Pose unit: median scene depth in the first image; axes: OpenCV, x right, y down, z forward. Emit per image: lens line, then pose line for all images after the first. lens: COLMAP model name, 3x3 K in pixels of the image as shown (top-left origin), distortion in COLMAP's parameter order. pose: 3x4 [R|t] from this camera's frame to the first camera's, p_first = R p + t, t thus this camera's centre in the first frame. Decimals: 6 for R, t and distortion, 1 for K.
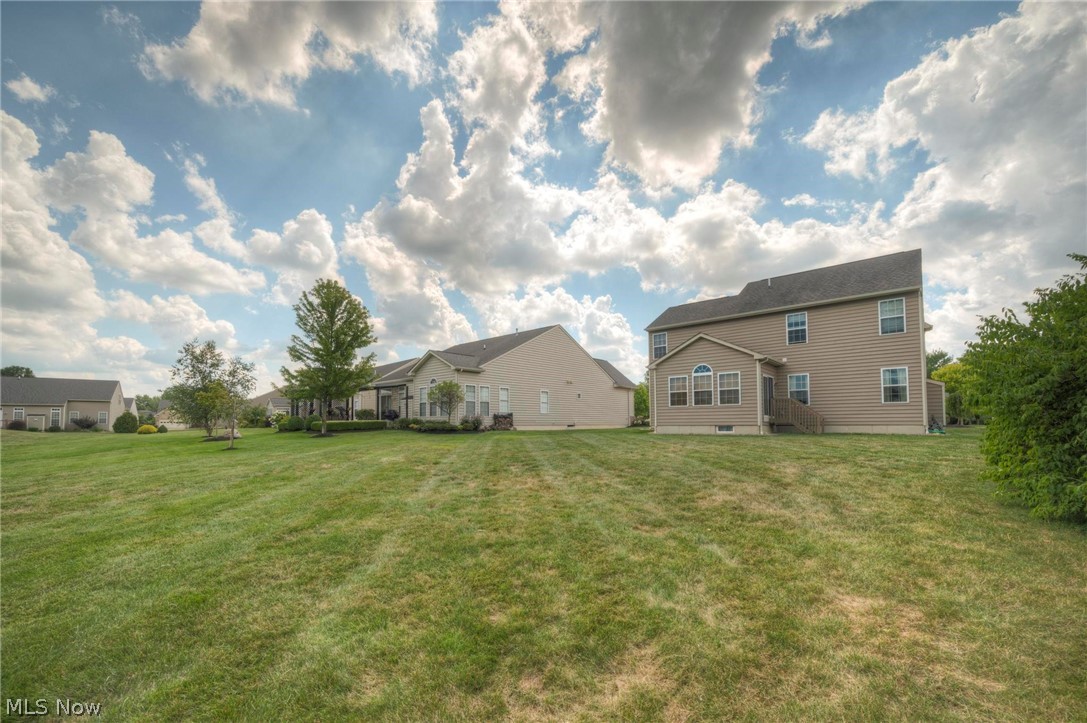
lens RADIAL K [[445.0, 0, 542.6], [0, 445.0, 372.2], [0, 0, 1]] dist [0.000782, 0.000071]
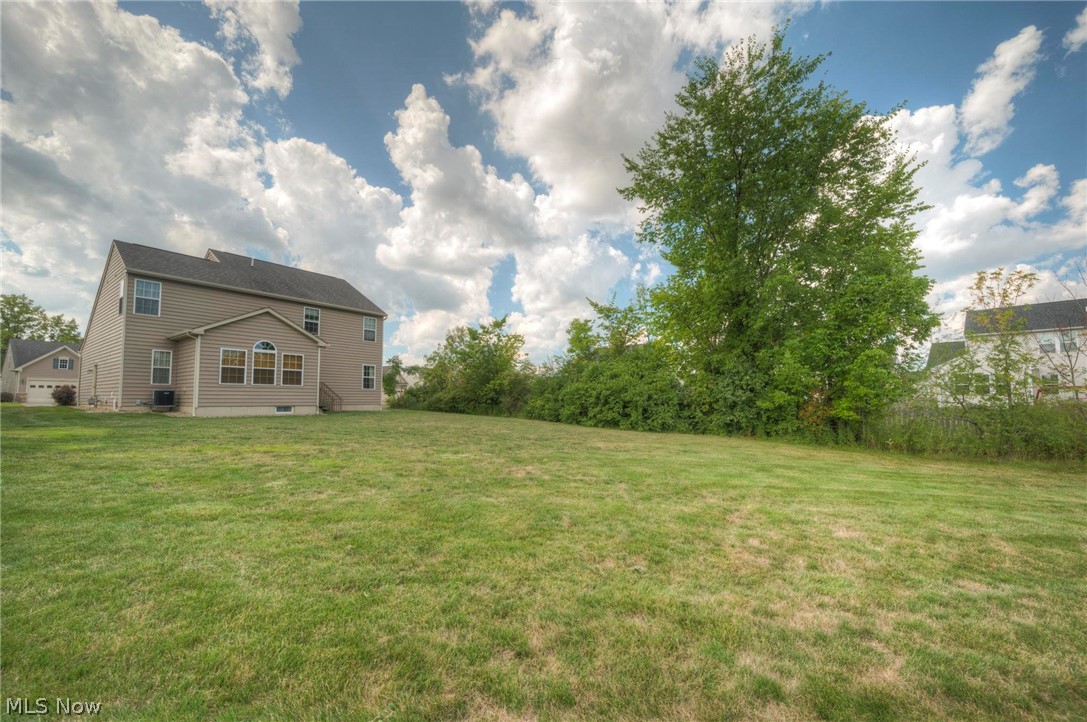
lens RADIAL K [[430.4, 0, 543.5], [0, 430.4, 361.0], [0, 0, 1]] dist [0.001132, 0.000019]
pose [[-0.079820, 0.096557, 0.992122, -0.575675], [-0.107770, 0.988628, -0.104887, 0.056137], [-0.990966, -0.115293, -0.068507, 0.481039]]
